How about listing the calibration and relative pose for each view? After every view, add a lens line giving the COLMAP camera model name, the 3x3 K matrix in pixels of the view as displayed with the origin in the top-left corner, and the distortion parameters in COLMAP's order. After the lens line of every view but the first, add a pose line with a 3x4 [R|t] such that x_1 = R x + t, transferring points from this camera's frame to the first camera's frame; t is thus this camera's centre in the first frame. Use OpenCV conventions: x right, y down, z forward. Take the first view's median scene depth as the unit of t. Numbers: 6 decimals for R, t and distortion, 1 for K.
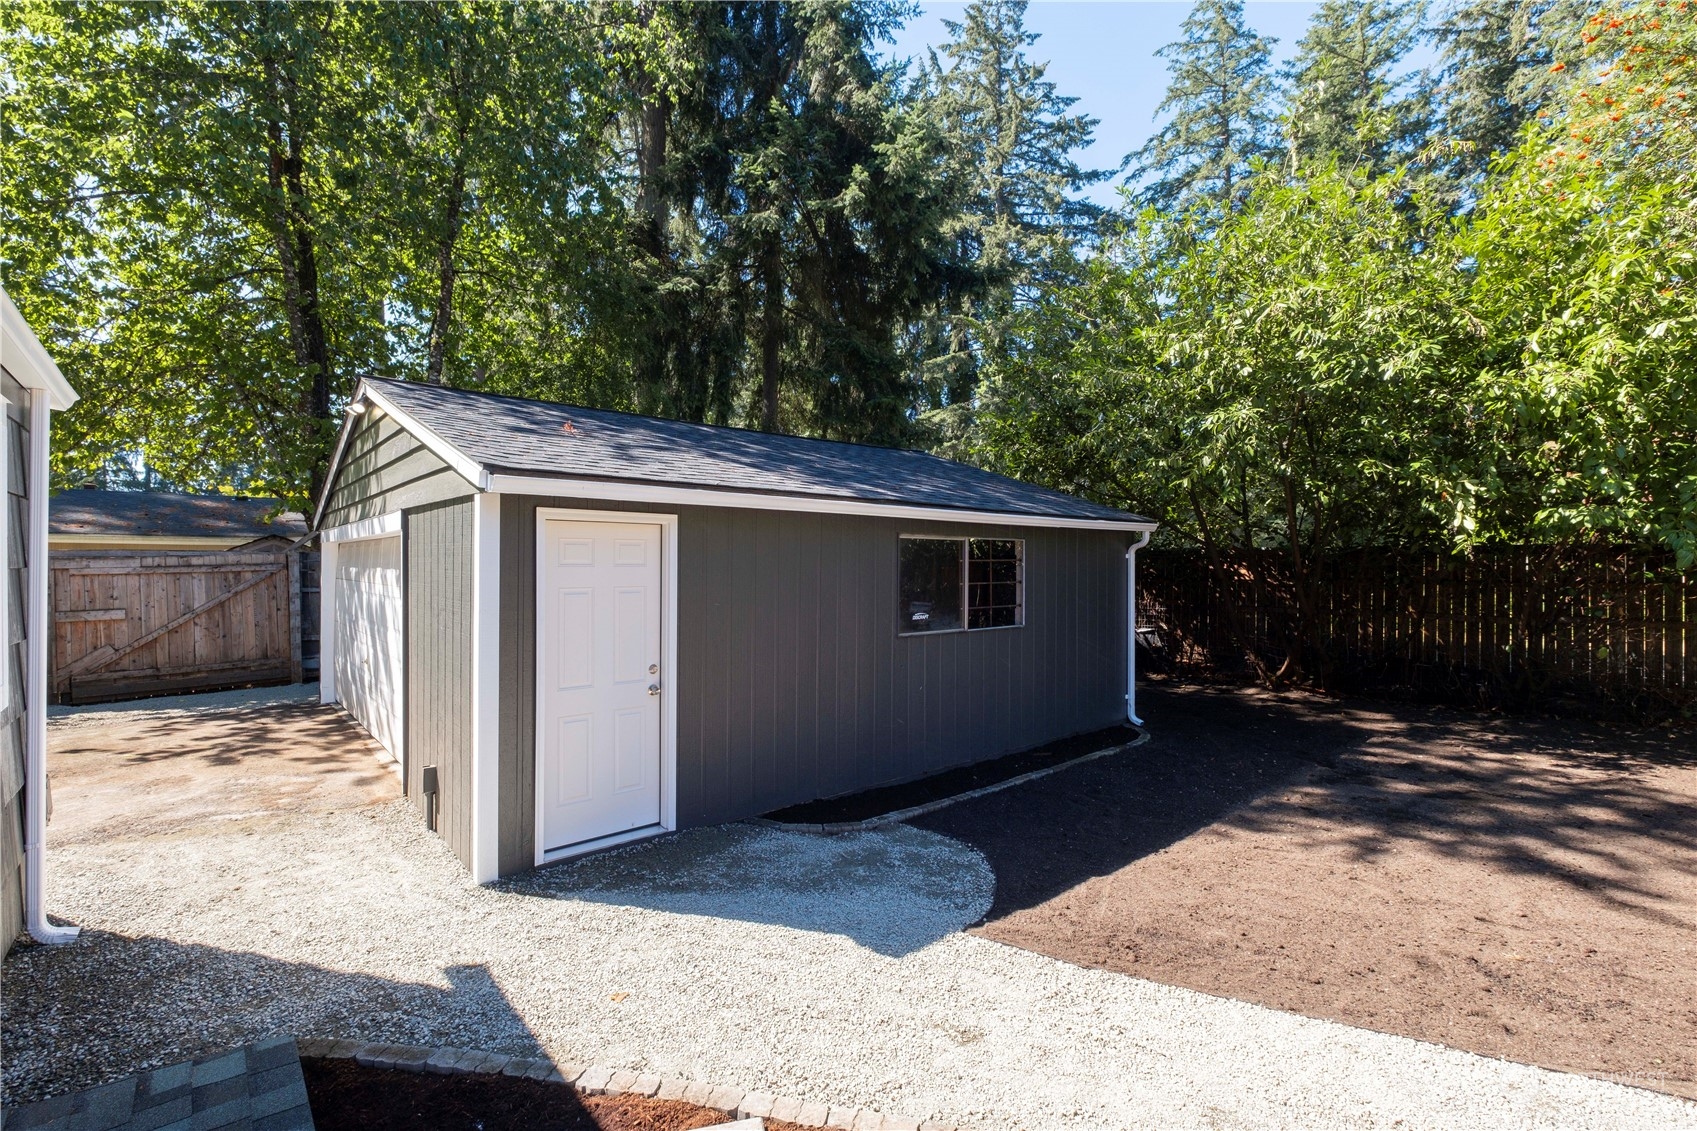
lens RADIAL K [[751.2, 0, 842.3], [0, 751.2, 565.2], [0, 0, 1]] dist [0.003298, 0.000158]
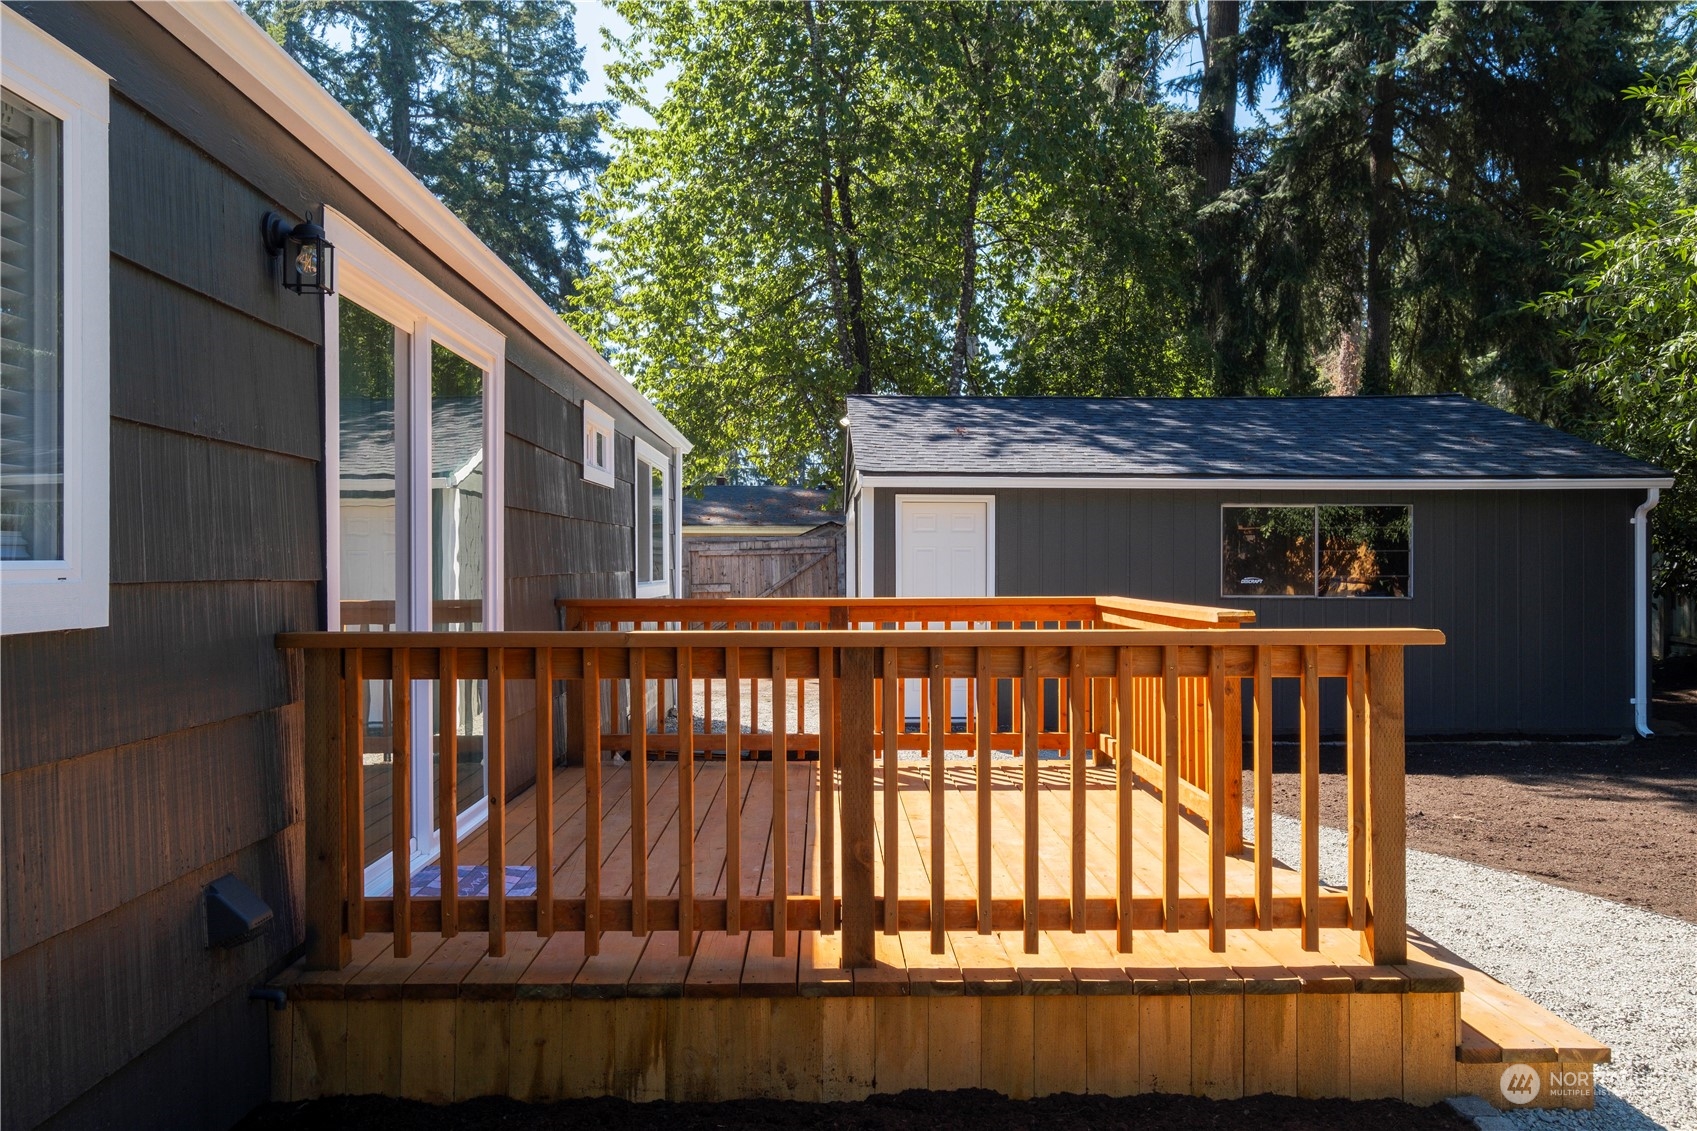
lens RADIAL K [[1245.9, 0, 848.5], [0, 1245.9, 565.5], [0, 0, 1]] dist [0.001031, 0.002640]
pose [[0.771802, -0.000605, -0.635862, 0.895213], [-0.000322, 0.999999, -0.001343, 0.056240], [0.635863, 0.001242, 0.771801, -0.816637]]
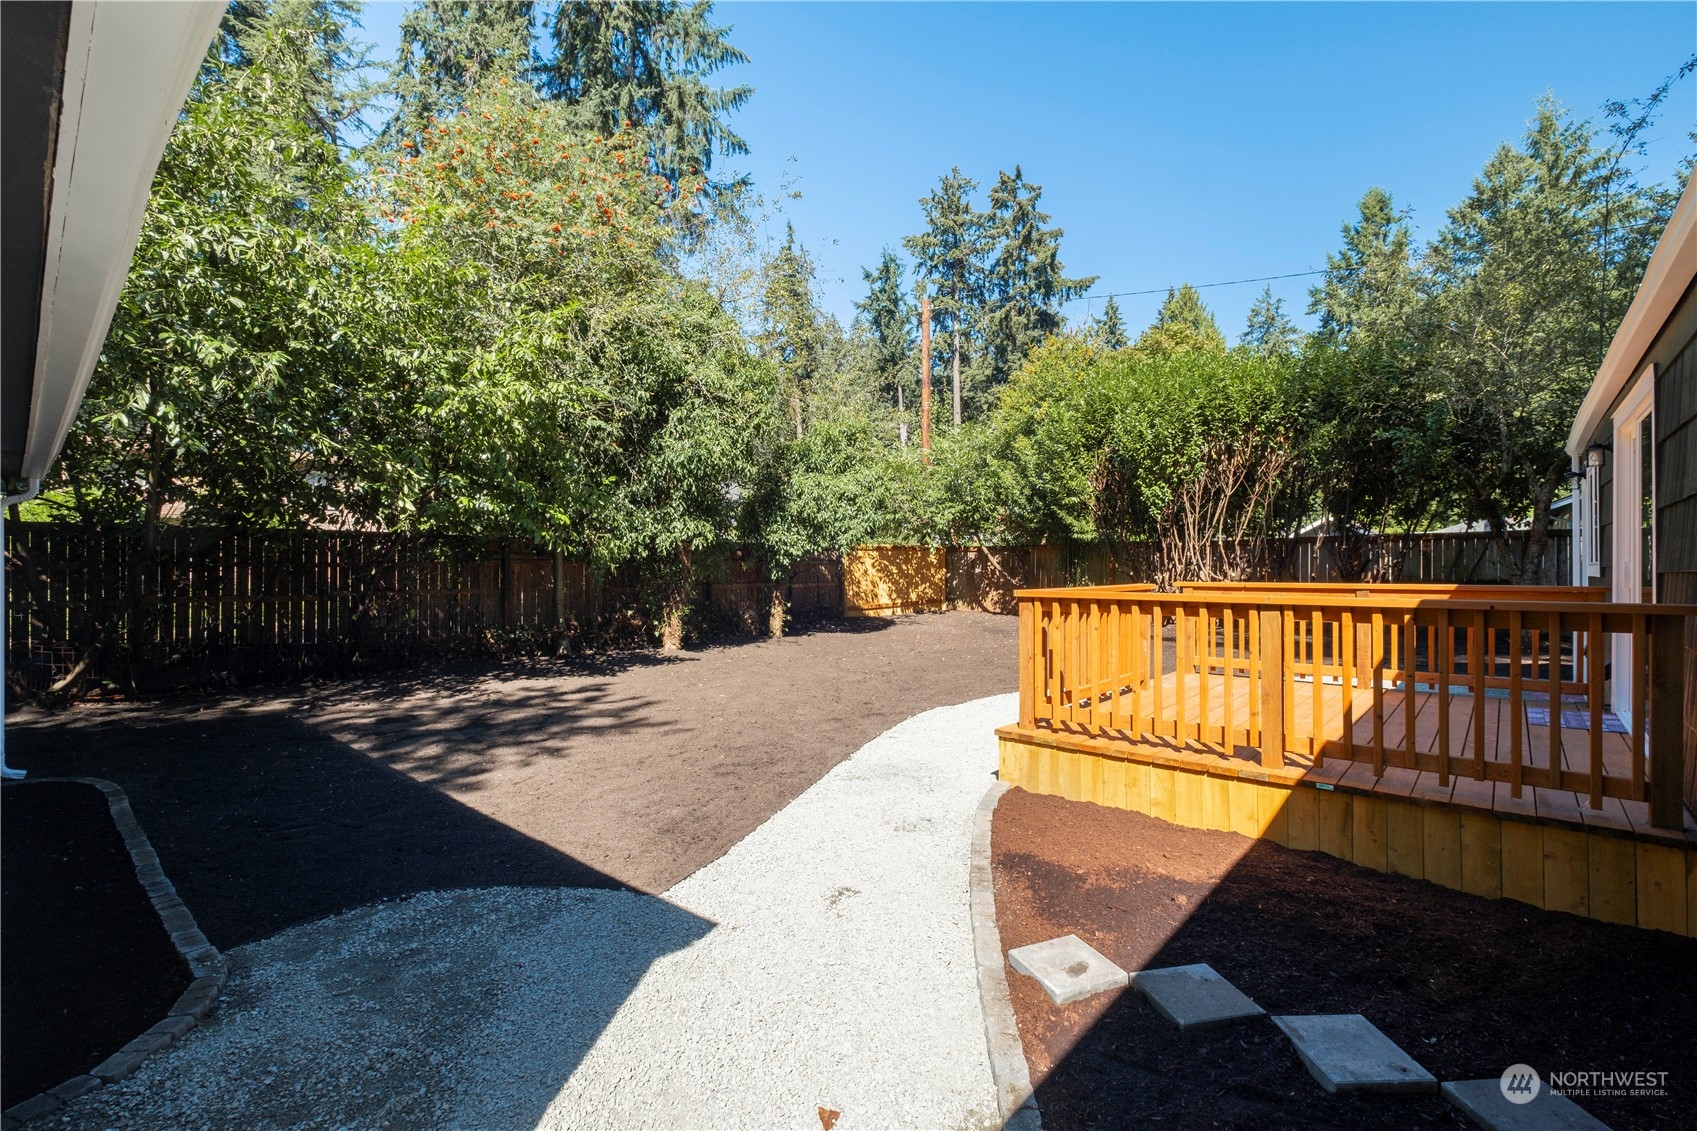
lens RADIAL K [[751.2, 0, 842.3], [0, 751.2, 565.2], [0, 0, 1]] dist [0.003298, 0.000158]
pose [[-0.127089, 0.004402, 0.991882, -0.500786], [0.005453, 0.999978, -0.003739, 0.055843], [-0.991876, 0.004934, -0.127111, 0.570316]]
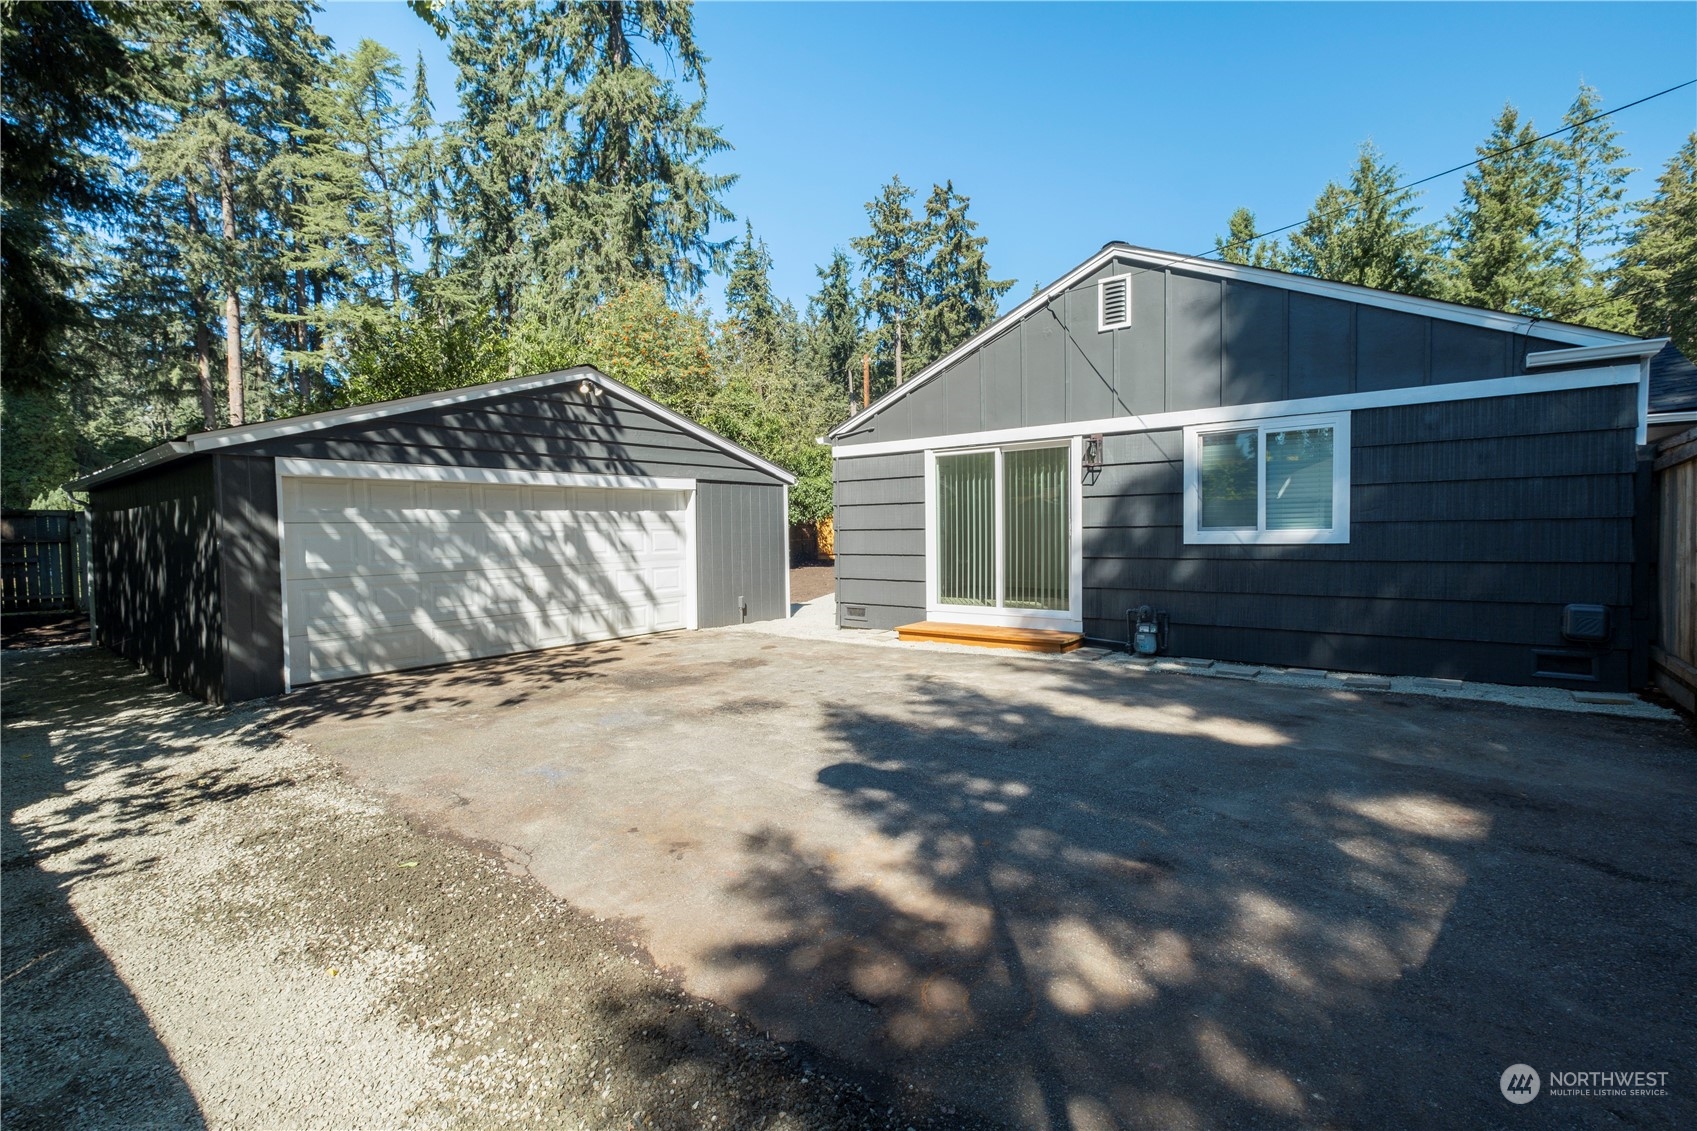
lens RADIAL K [[742.3, 0, 840.7], [0, 742.3, 560.2], [0, 0, 1]] dist [-0.003011, -0.001002]
pose [[-0.187708, -0.037786, 0.981498, -2.394911], [0.017972, 0.998960, 0.041895, 0.057104], [-0.982060, 0.025504, -0.186834, 0.957876]]
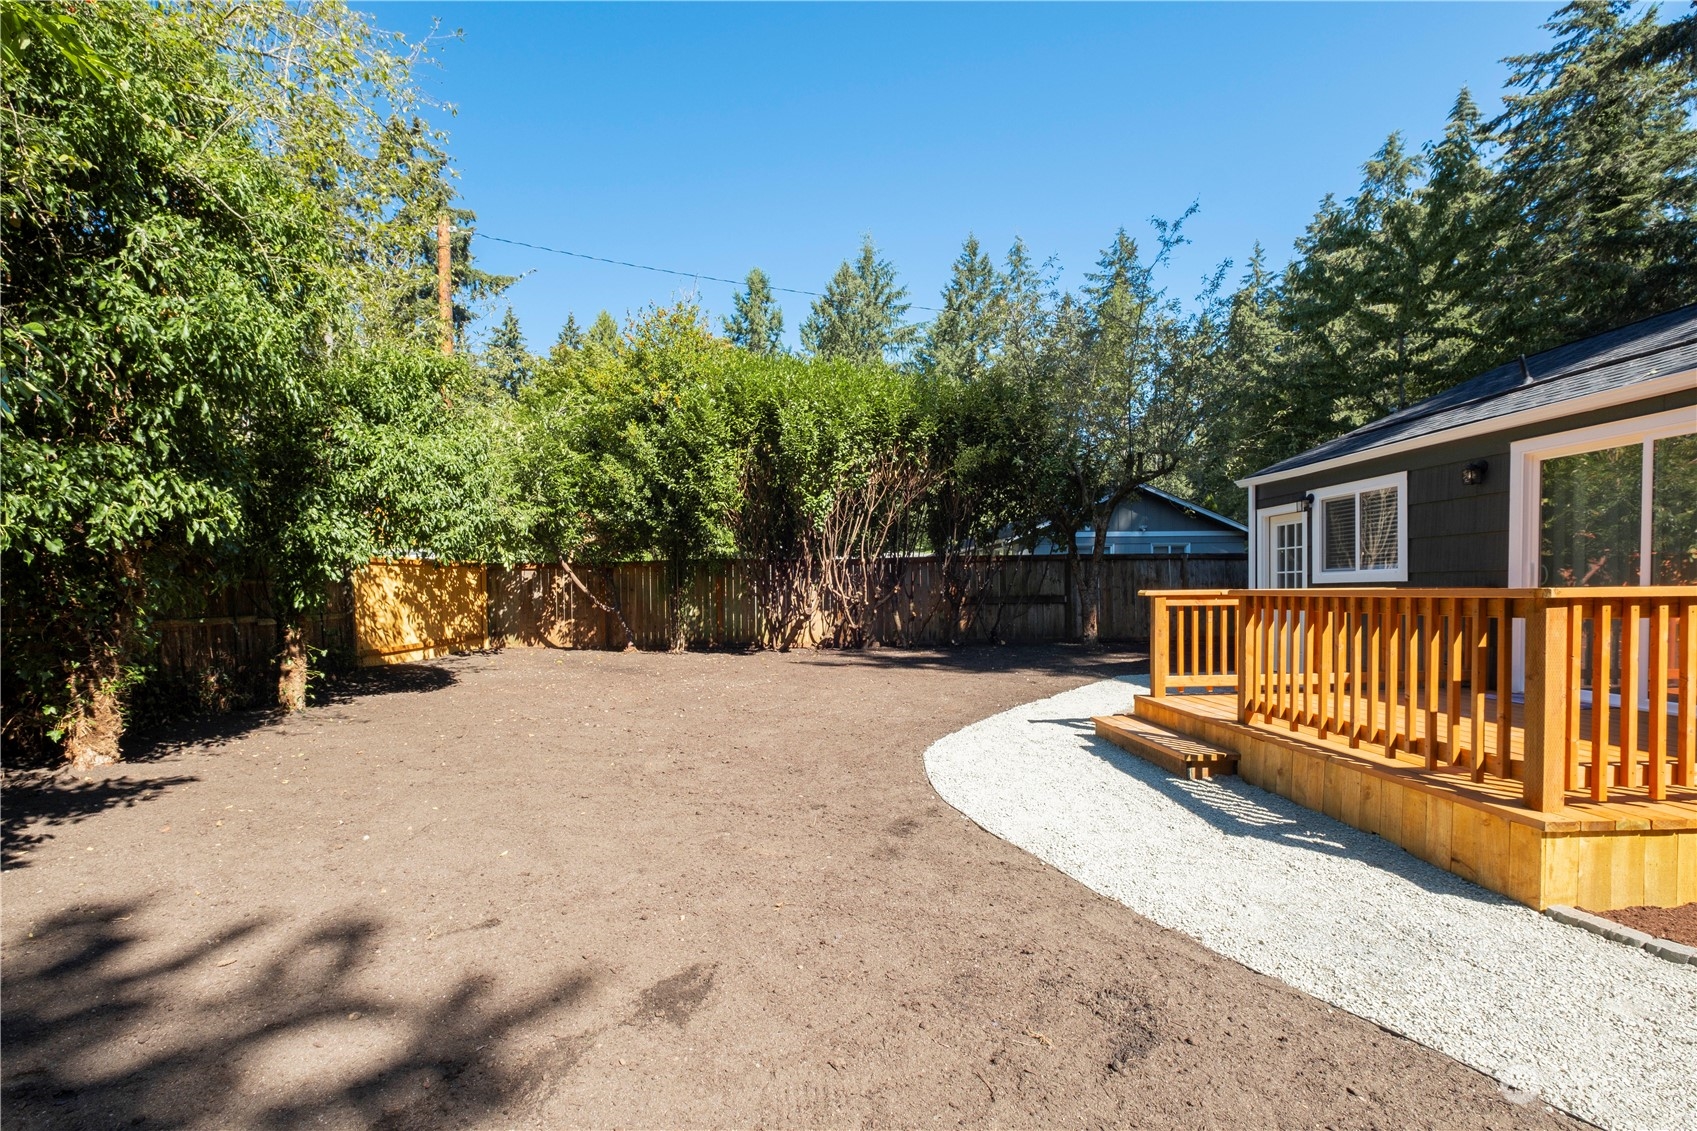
lens RADIAL K [[760.1, 0, 832.1], [0, 760.1, 614.8], [0, 0, 1]] dist [-0.001769, -0.000843]
pose [[-0.782989, -0.006198, 0.622004, 0.366261], [0.016141, 0.999411, 0.030277, 0.077601], [-0.621826, 0.033746, -0.782428, 0.964973]]
